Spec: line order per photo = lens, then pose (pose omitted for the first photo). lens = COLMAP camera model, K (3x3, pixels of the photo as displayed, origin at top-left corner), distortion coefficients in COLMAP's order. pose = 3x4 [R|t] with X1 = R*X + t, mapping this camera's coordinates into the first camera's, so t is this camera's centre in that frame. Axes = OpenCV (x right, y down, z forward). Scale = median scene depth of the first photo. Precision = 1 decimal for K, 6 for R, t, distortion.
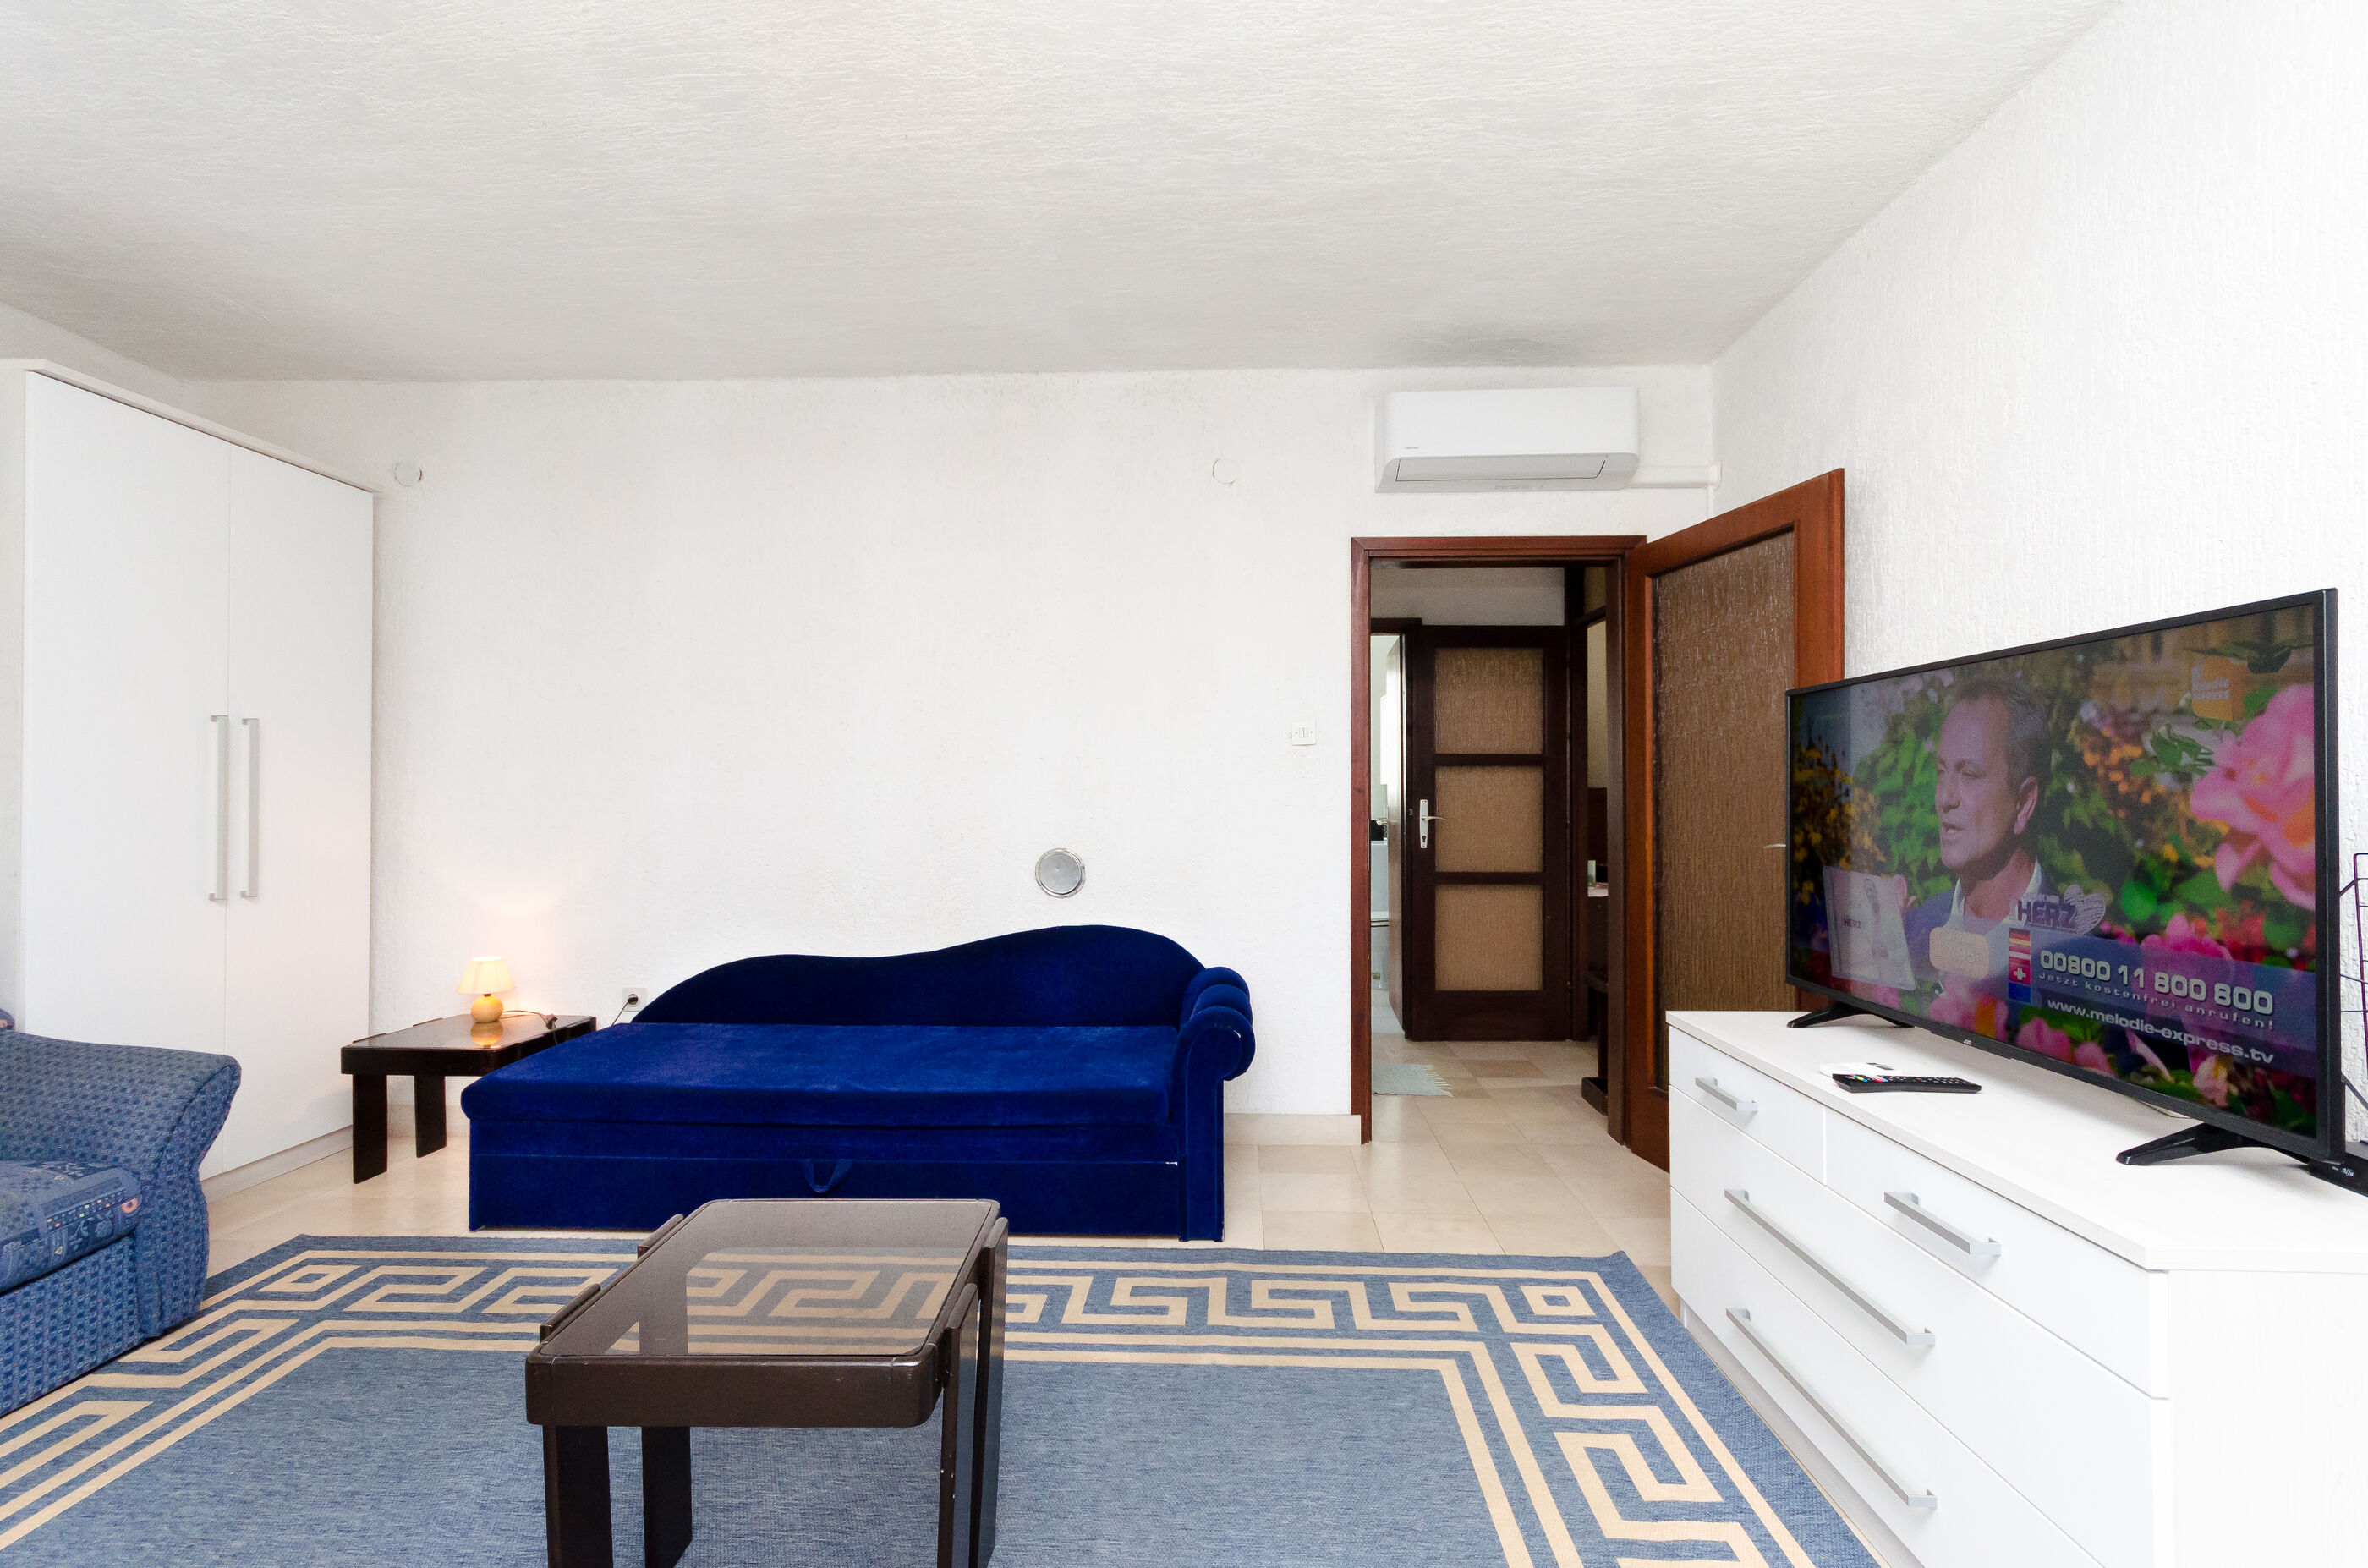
lens RADIAL K [[1051.5, 0, 1186.9], [0, 1051.5, 789.9], [0, 0, 1]] dist [0.009698, -0.000180]
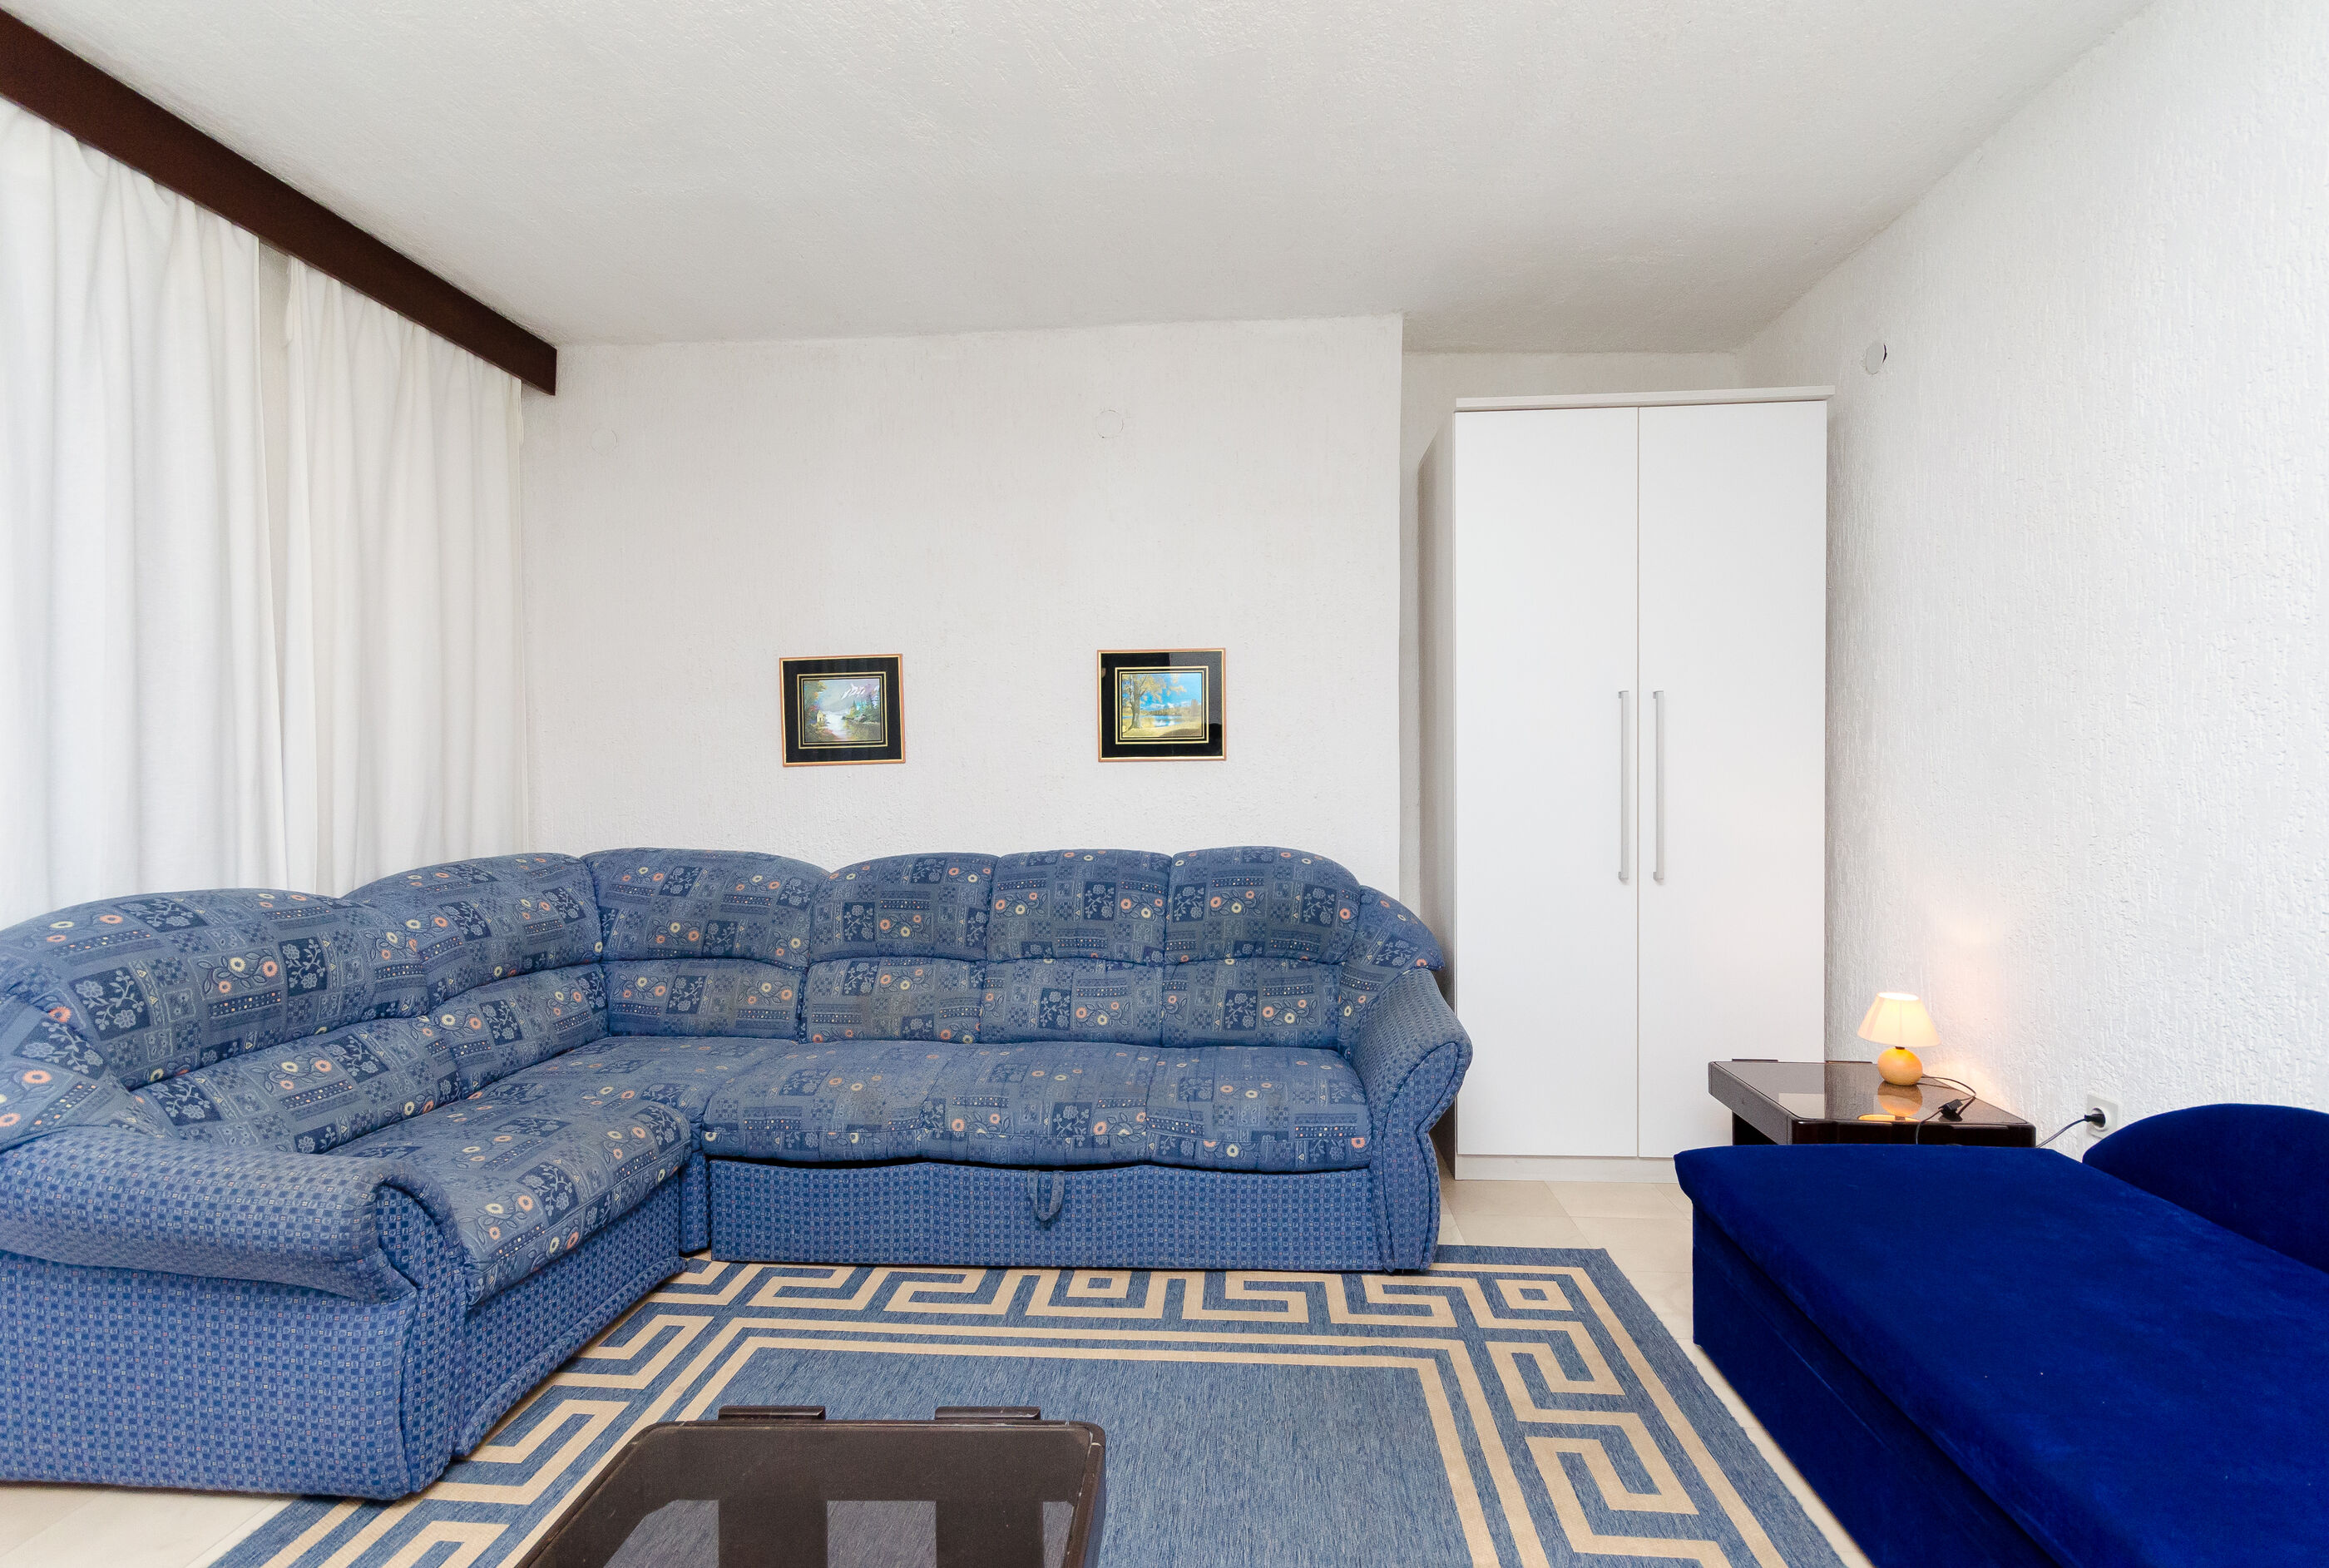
lens RADIAL K [[1077.2, 0, 1172.8], [0, 1077.2, 797.5], [0, 0, 1]] dist [-0.002309, -0.000376]
pose [[-0.033213, 0.016526, -0.999312, 0.117621], [0.014052, 0.999772, 0.016066, 0.007563], [0.999350, -0.013508, -0.033438, 0.738464]]
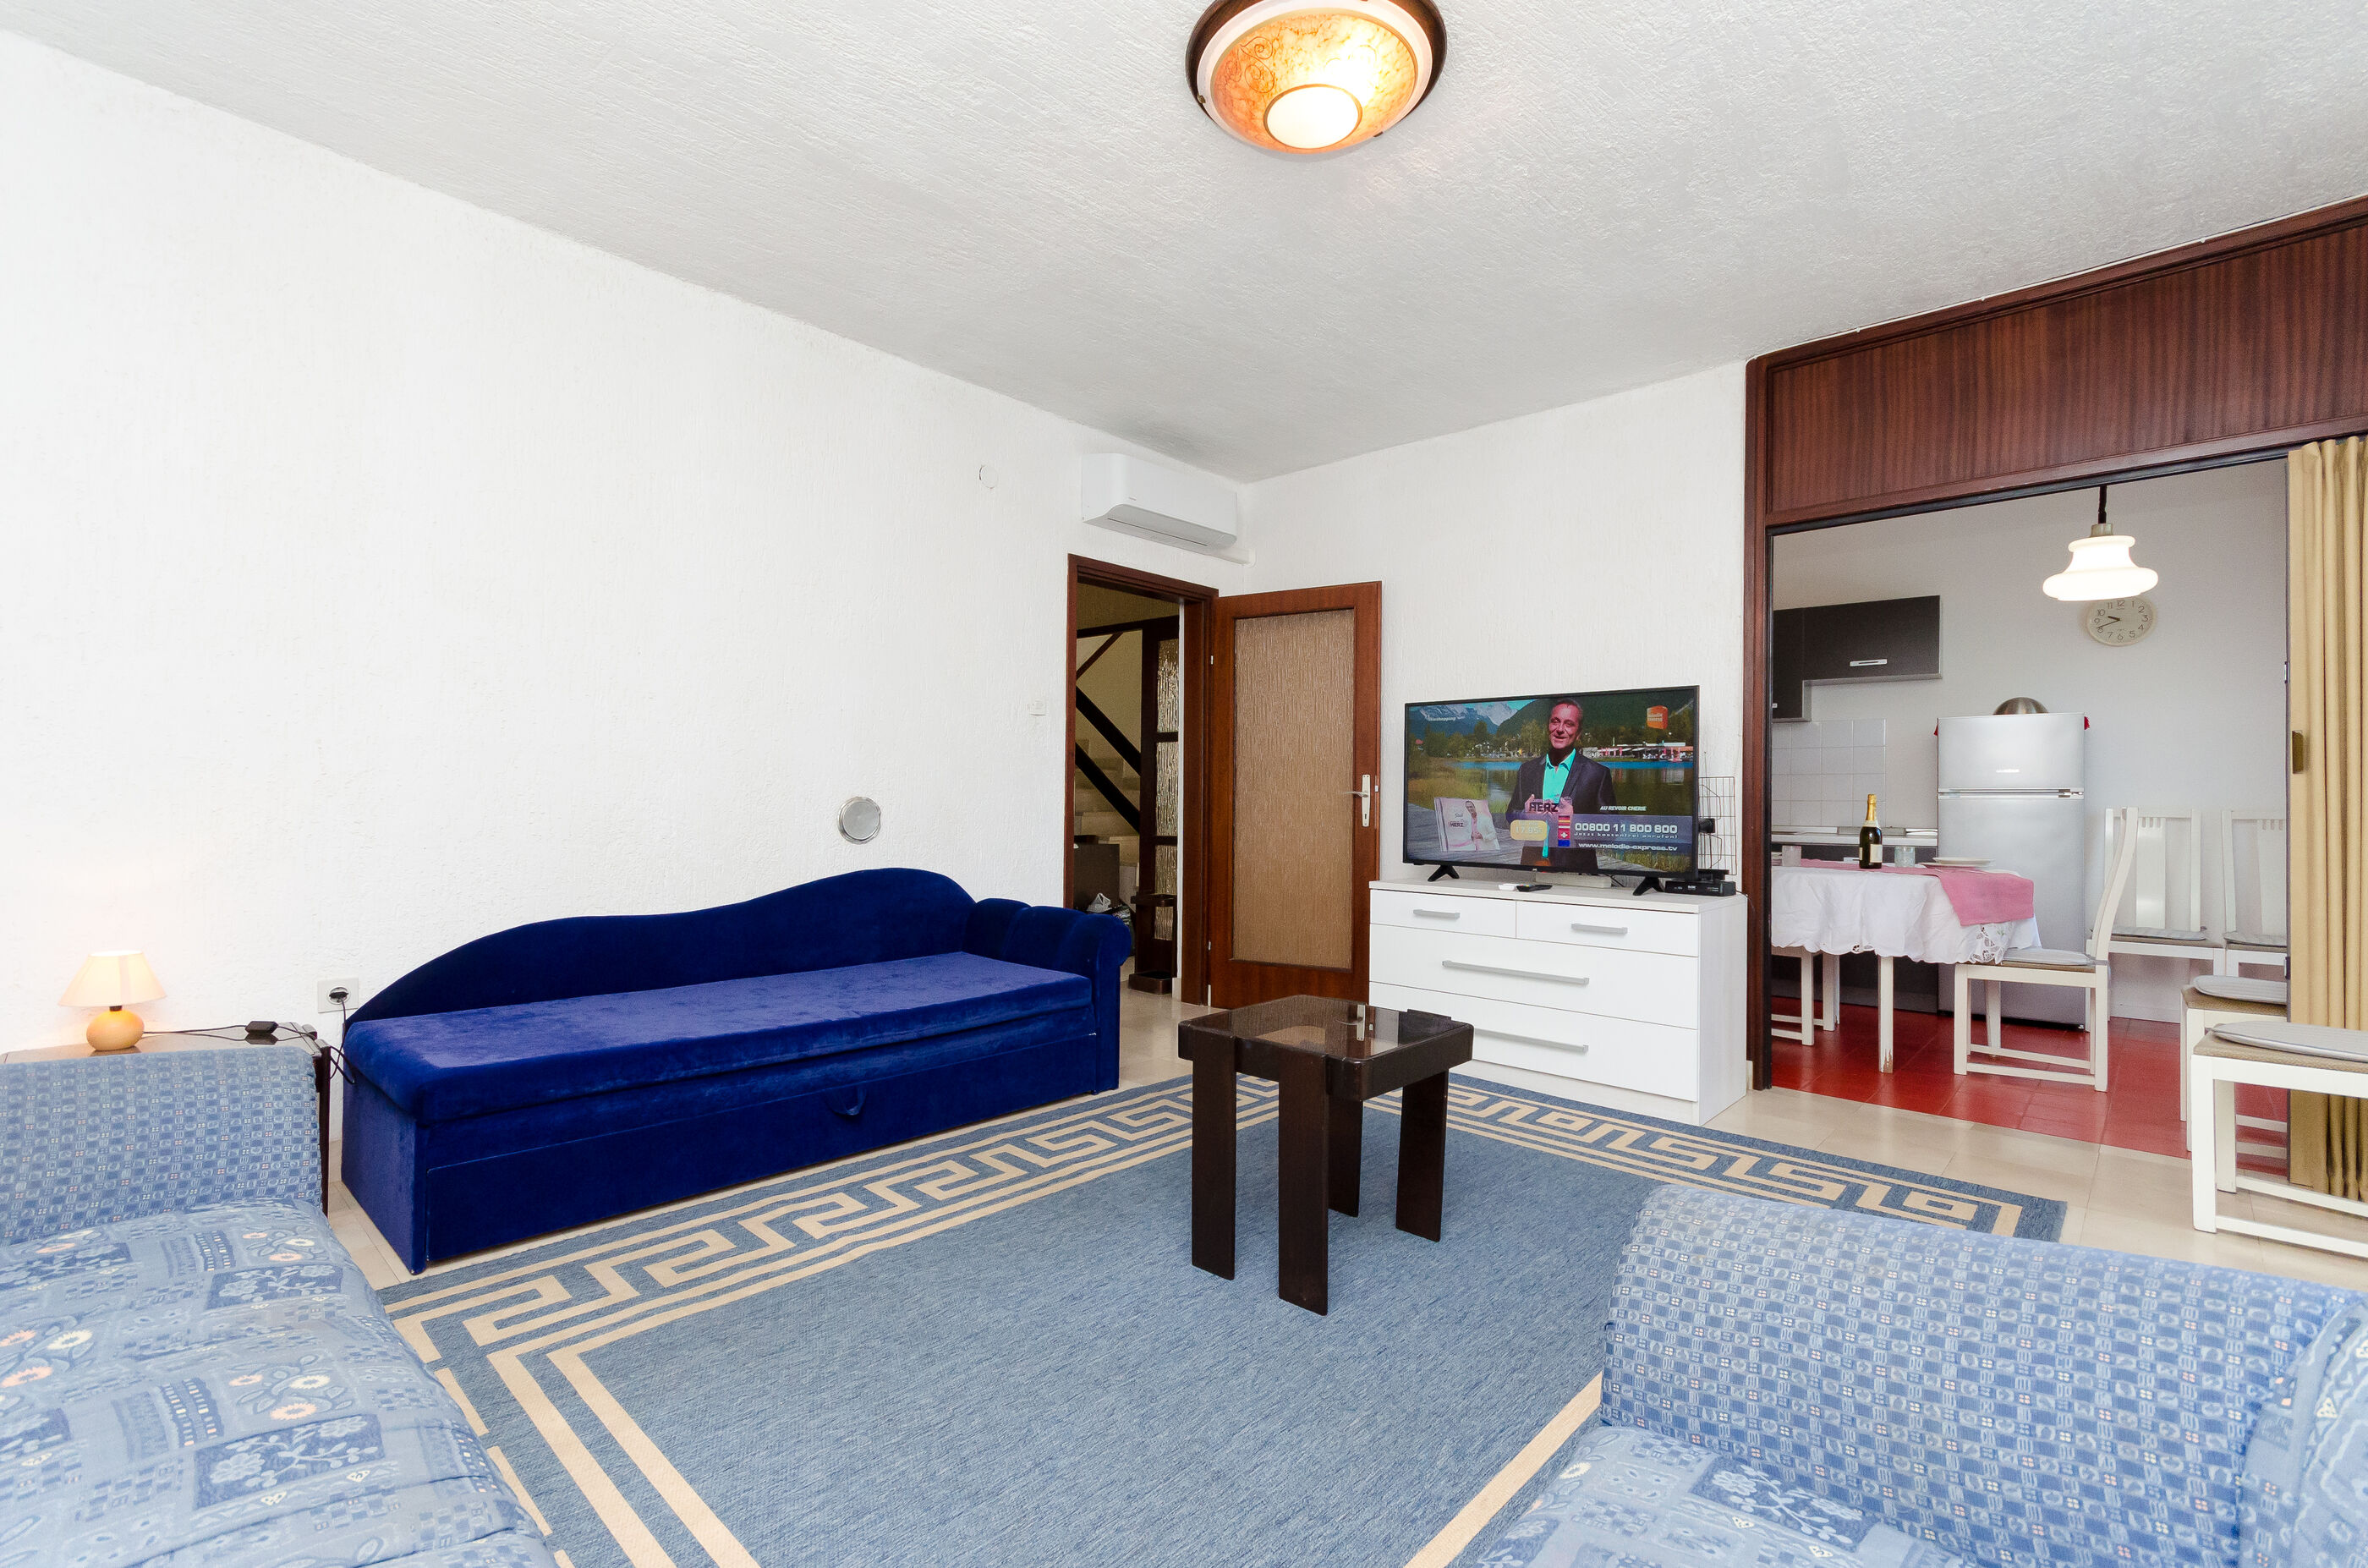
lens RADIAL K [[1051.5, 0, 1186.9], [0, 1051.5, 789.9], [0, 0, 1]] dist [0.009698, -0.000180]
pose [[0.655767, 0.015098, 0.754812, -1.007023], [-0.015186, 0.999862, -0.006806, 0.072292], [-0.754810, -0.006999, 0.655906, 0.087009]]
